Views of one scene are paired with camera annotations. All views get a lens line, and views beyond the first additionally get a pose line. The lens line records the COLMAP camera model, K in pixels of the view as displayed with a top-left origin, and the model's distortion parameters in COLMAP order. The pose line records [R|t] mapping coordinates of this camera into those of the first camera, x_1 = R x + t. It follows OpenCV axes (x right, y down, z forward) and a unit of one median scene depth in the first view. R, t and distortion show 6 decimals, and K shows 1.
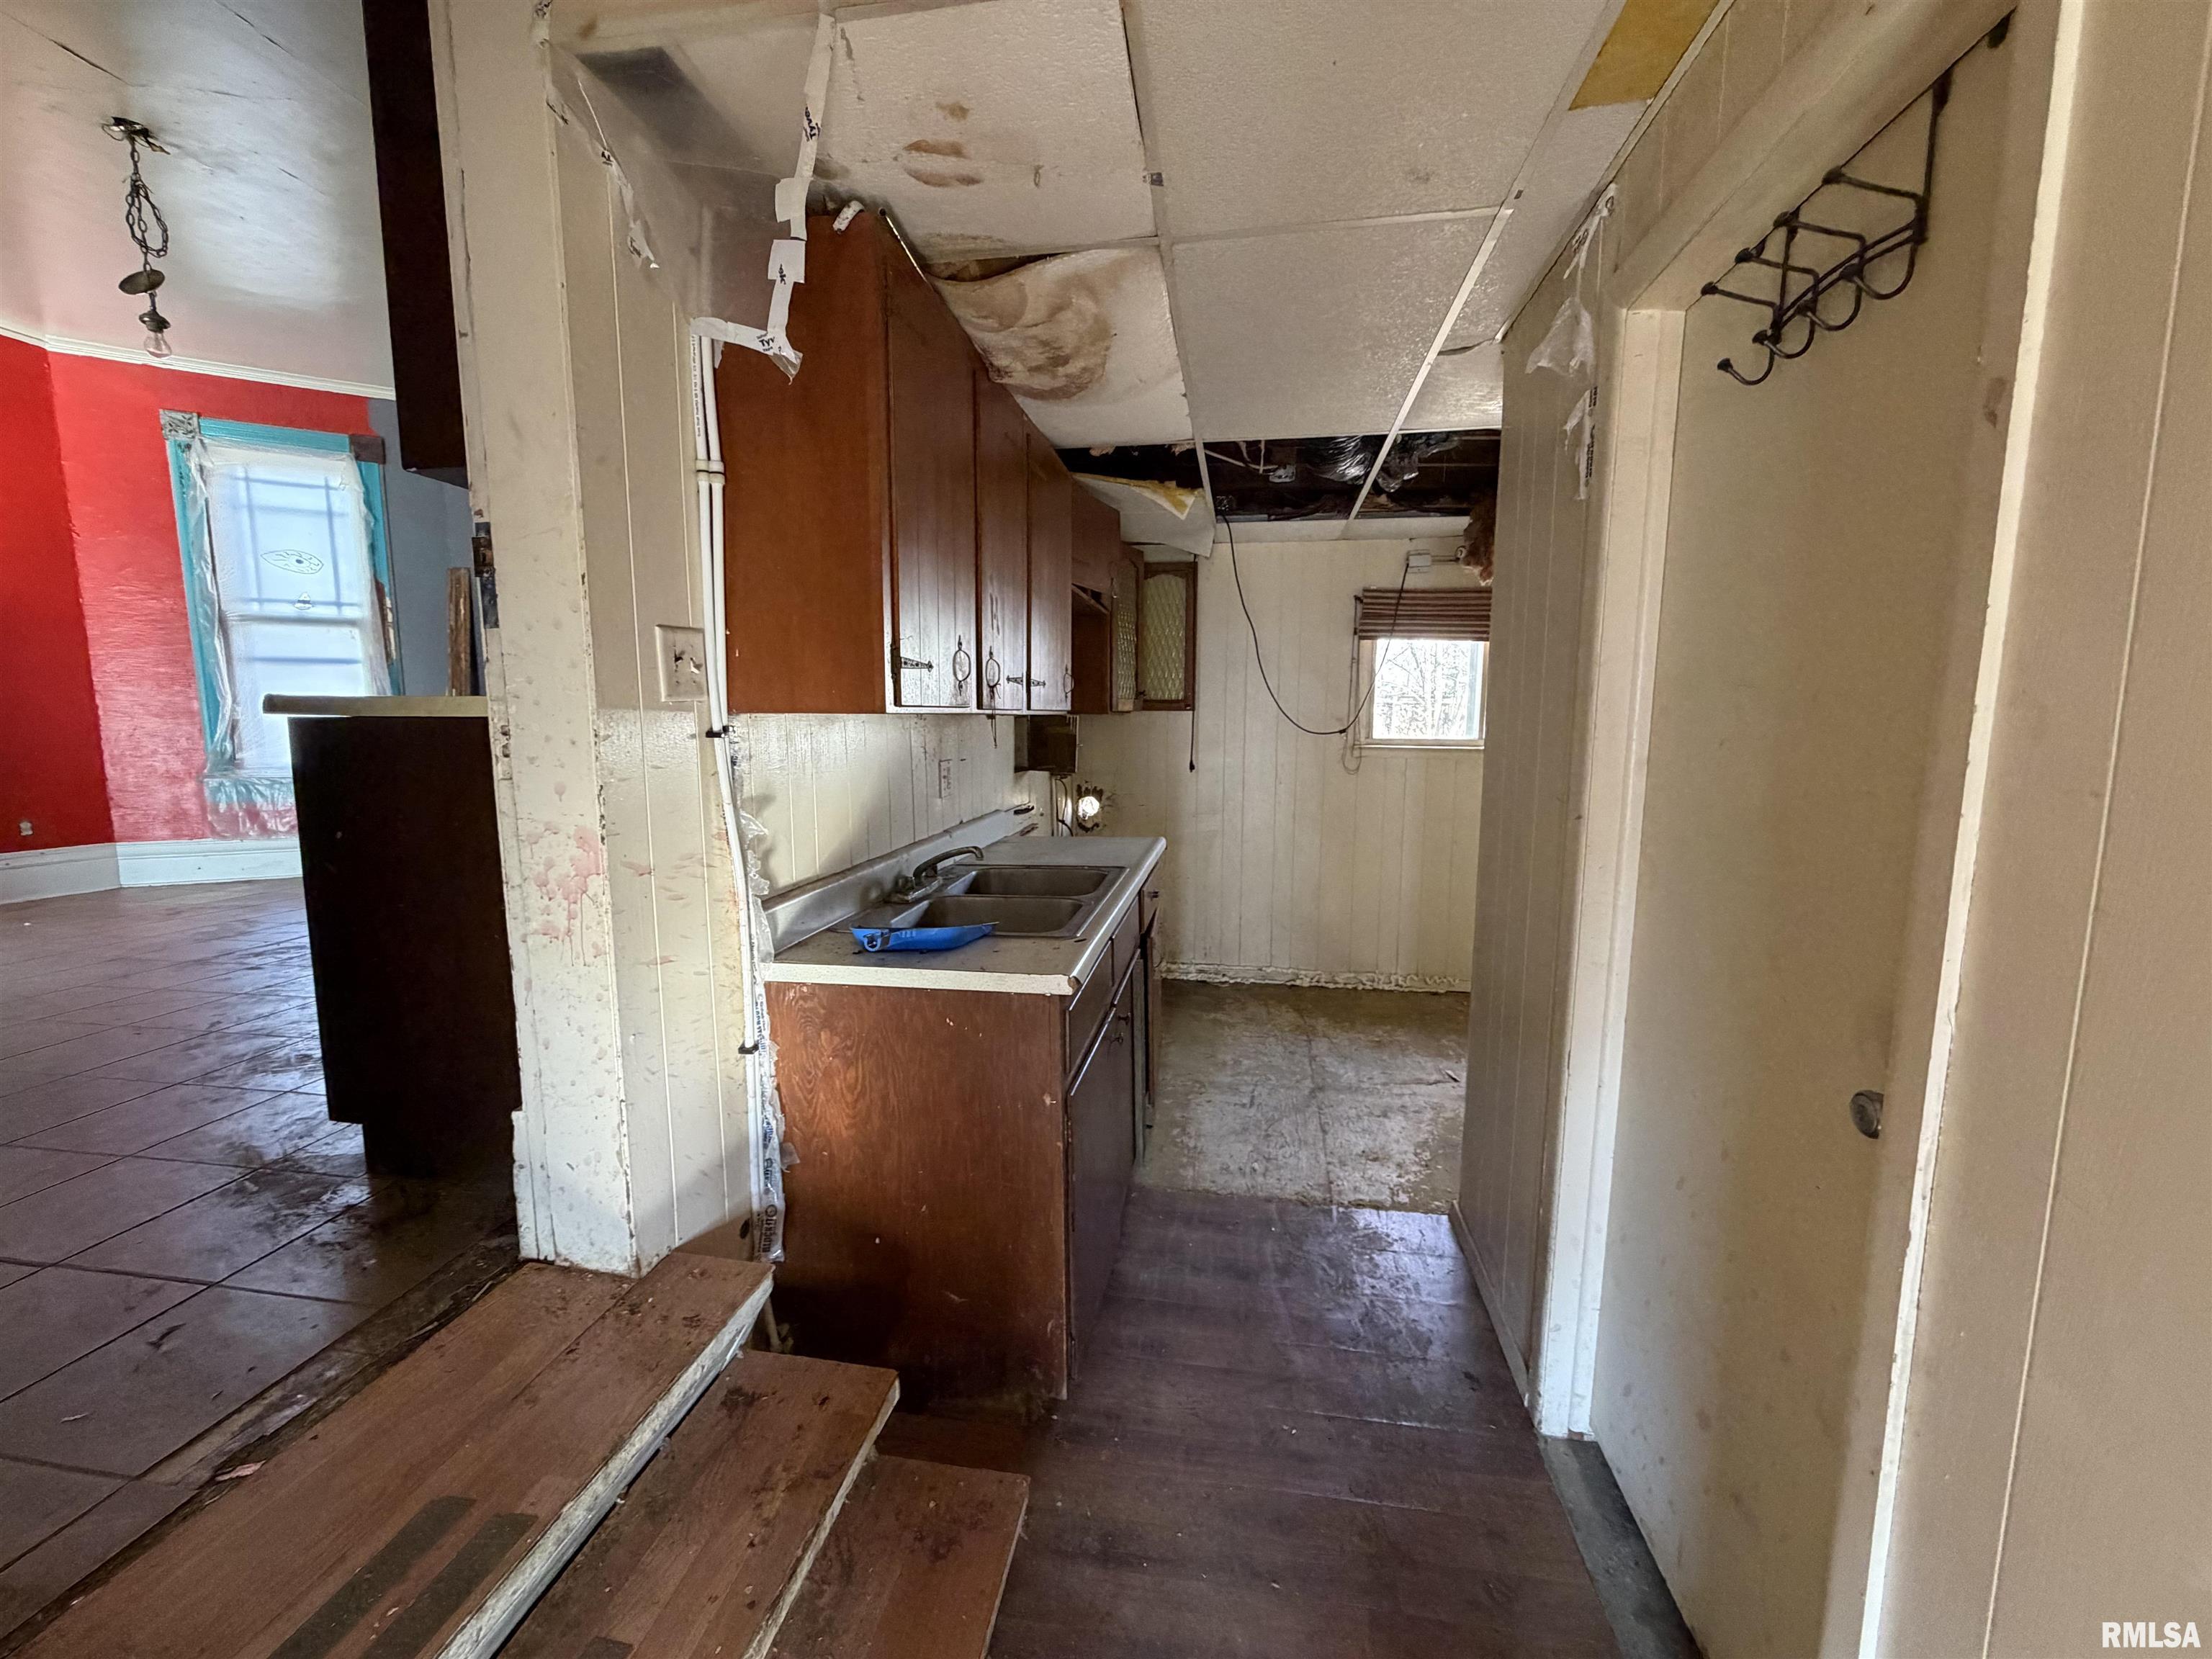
lens RADIAL K [[882.1, 0, 1105.5], [0, 882.1, 828.8], [0, 0, 1]] dist [-0.001168, 0.000675]
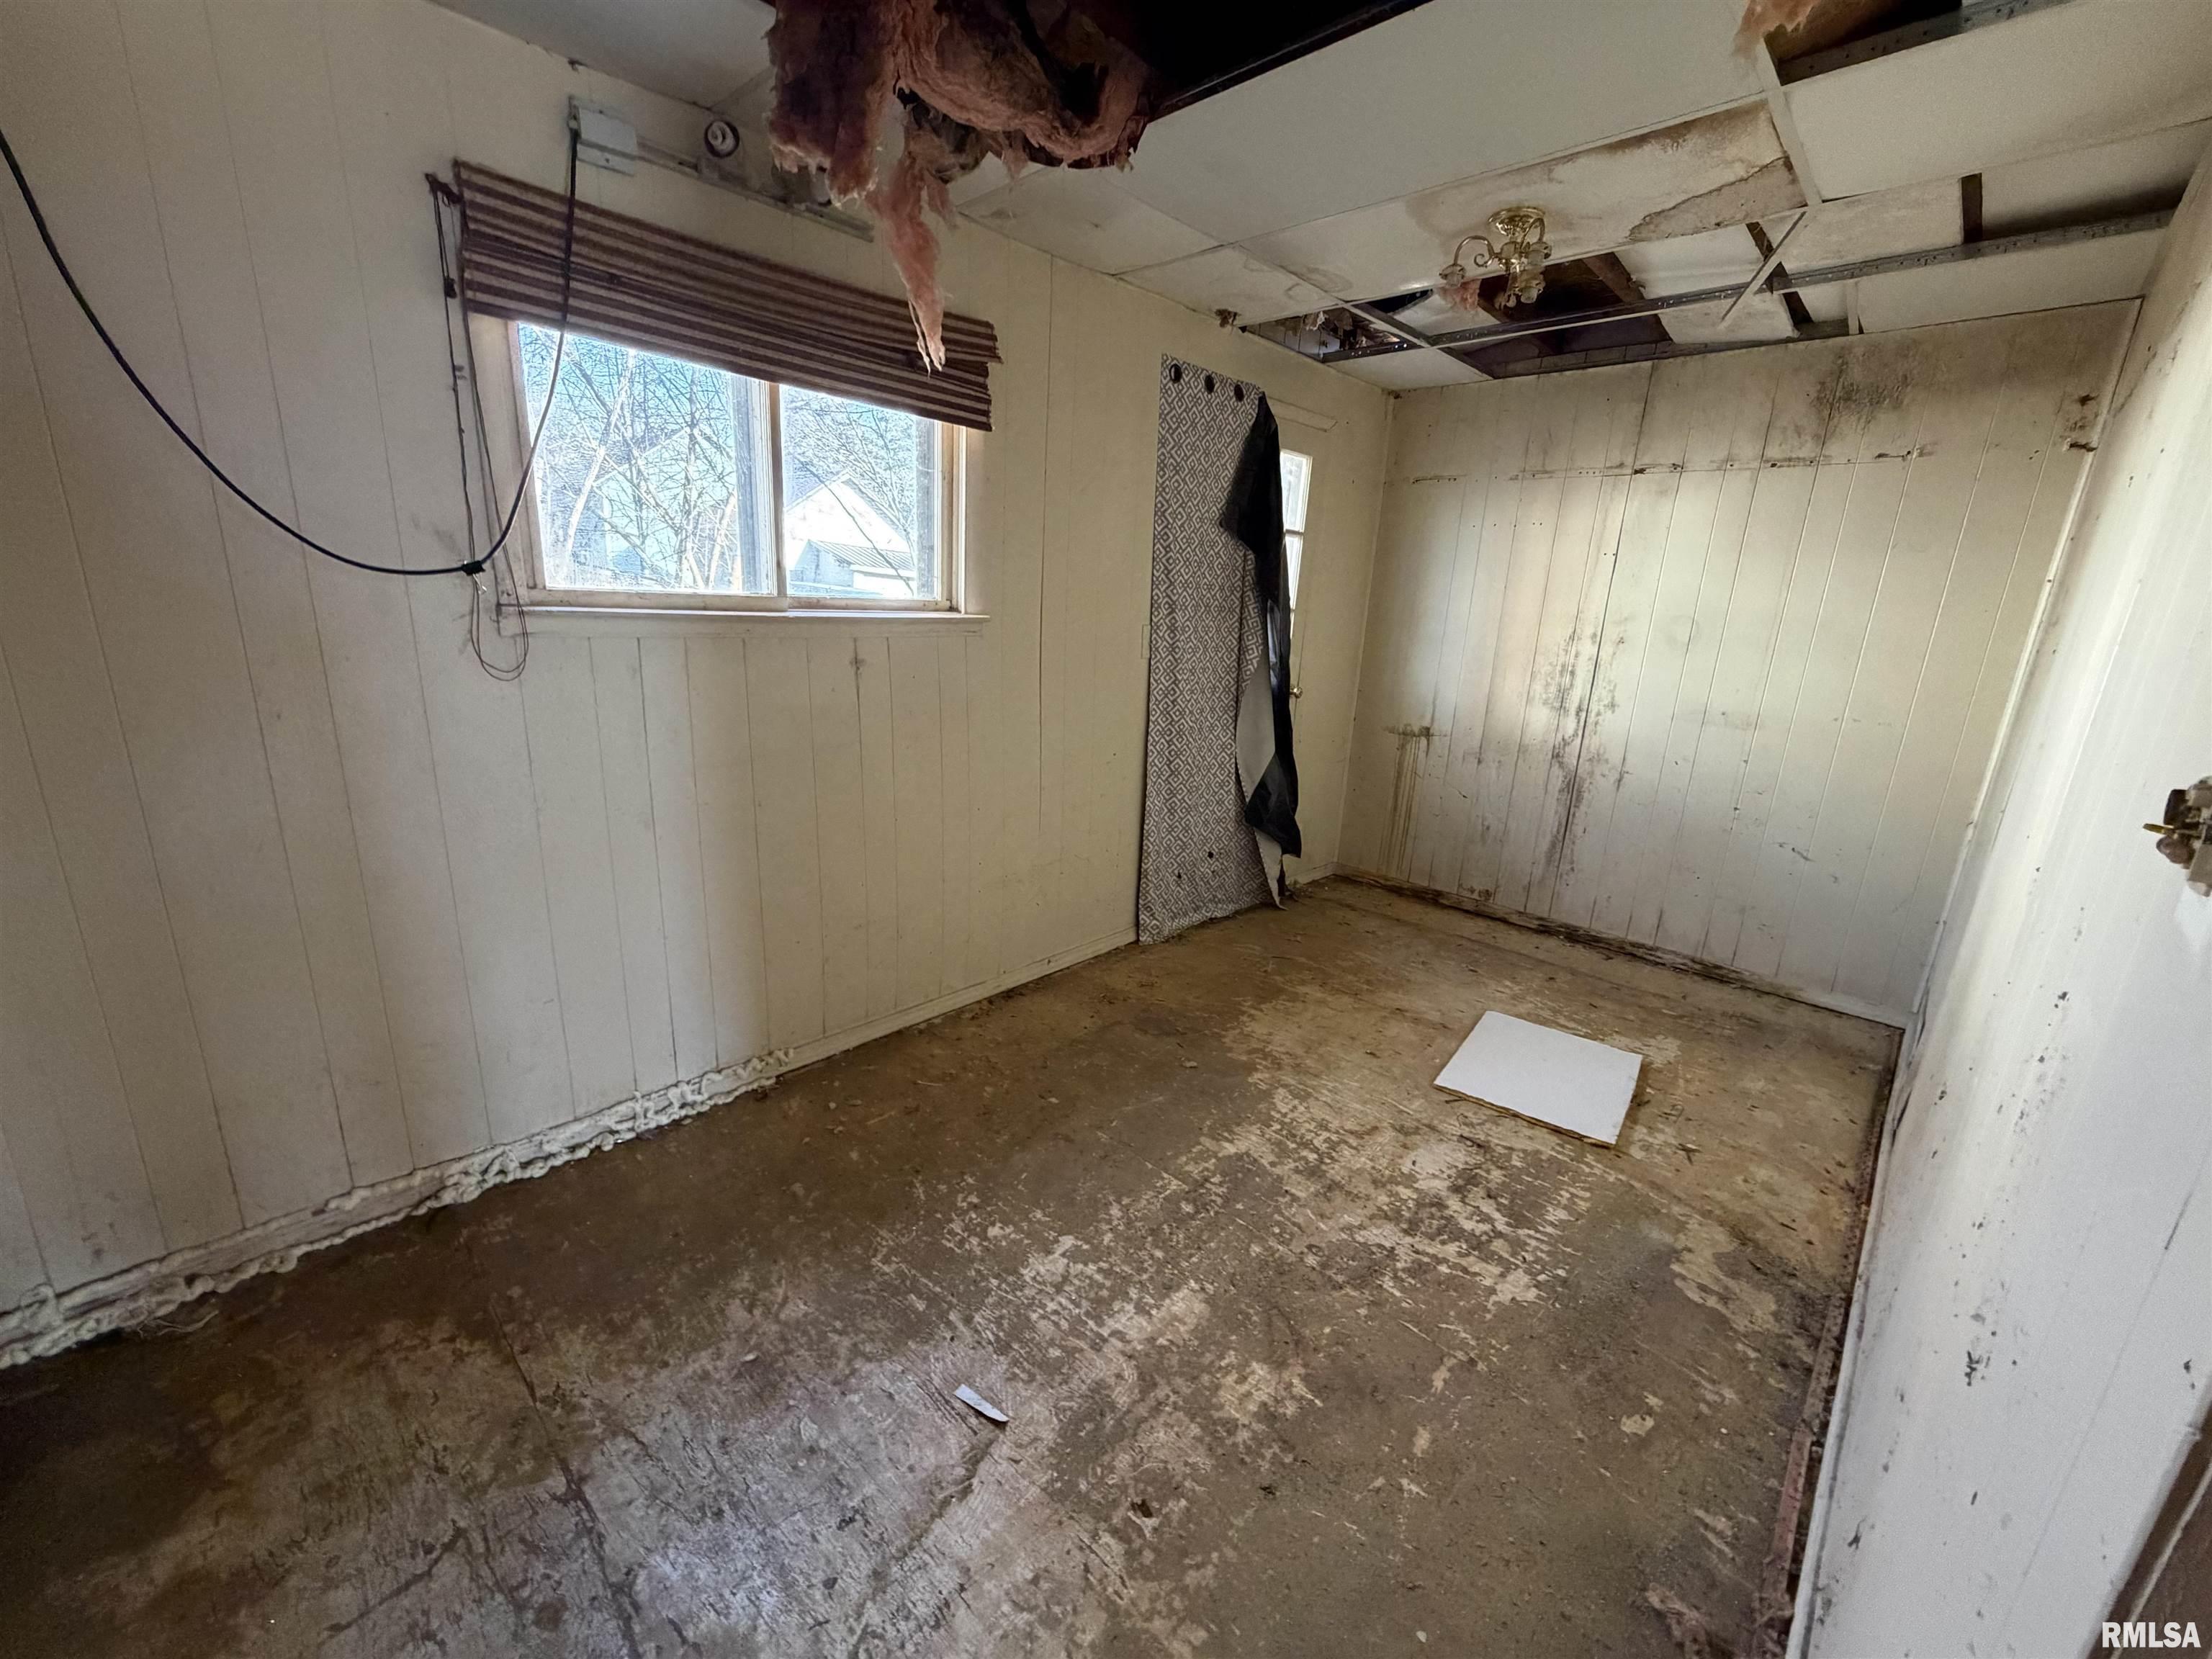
lens RADIAL K [[882.1, 0, 1102.8], [0, 882.1, 831.1], [0, 0, 1]] dist [-0.001168, 0.000675]
pose [[0.577442, -0.191031, 0.793768, 0.107903], [0.054135, 0.979060, 0.196242, -0.060557], [-0.814635, -0.070348, 0.575692, 0.561314]]
